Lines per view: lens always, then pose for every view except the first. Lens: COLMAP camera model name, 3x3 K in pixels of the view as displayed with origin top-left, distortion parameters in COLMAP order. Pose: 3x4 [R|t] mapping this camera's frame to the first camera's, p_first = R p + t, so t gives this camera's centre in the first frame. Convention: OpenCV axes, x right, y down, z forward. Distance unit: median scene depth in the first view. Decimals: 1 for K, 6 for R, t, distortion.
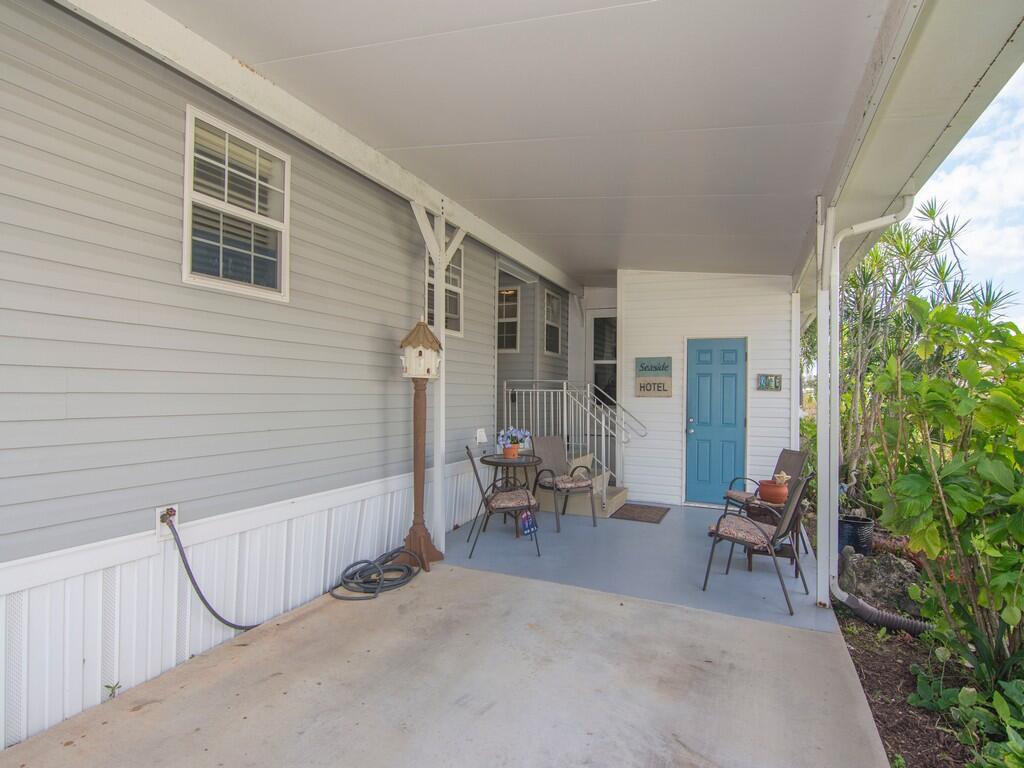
lens RADIAL K [[541.1, 0, 512.7], [0, 541.1, 383.3], [0, 0, 1]] dist [-0.012835, -0.006377]
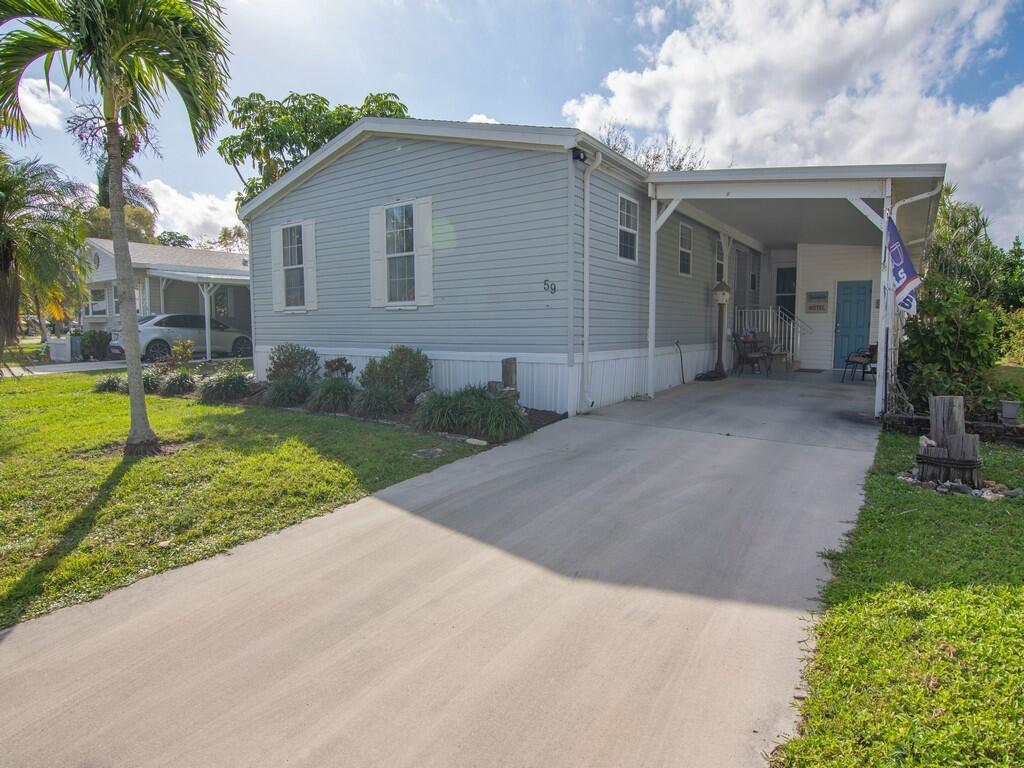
lens RADIAL K [[566.9, 0, 519.8], [0, 566.9, 368.7], [0, 0, 1]] dist [-0.016653, -0.001508]
pose [[0.980770, -0.000215, -0.195165, -0.582561], [0.017254, 0.996179, 0.085612, 0.050713], [0.194401, -0.087333, 0.977027, -1.780079]]
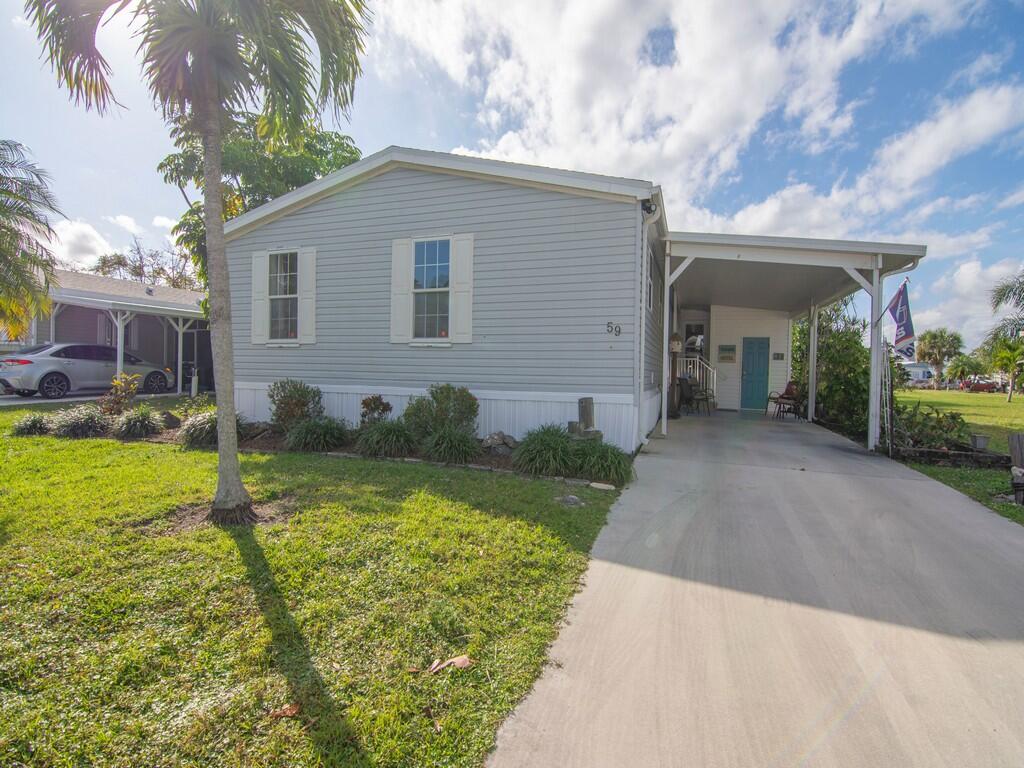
lens RADIAL K [[496.5, 0, 518.7], [0, 496.5, 378.0], [0, 0, 1]] dist [-0.014324, -0.005037]
pose [[0.997040, 0.007709, 0.076498, -1.220803], [-0.009826, 0.999578, 0.027339, 0.064653], [-0.076255, -0.028010, 0.996695, -1.593231]]
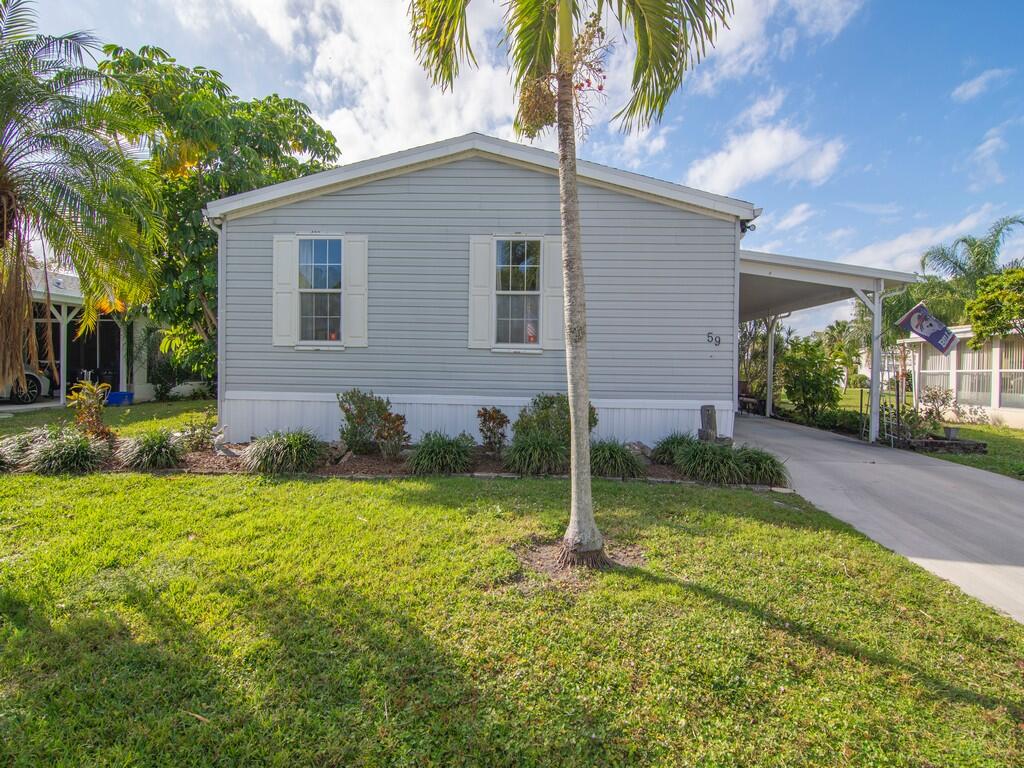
lens RADIAL K [[456.6, 0, 510.5], [0, 456.6, 385.5], [0, 0, 1]] dist [-0.018858, -0.000742]
pose [[0.931437, -0.000977, 0.363901, -1.953591], [-0.014274, 0.999129, 0.039218, 0.055114], [-0.363622, -0.041724, 0.930612, -1.239223]]
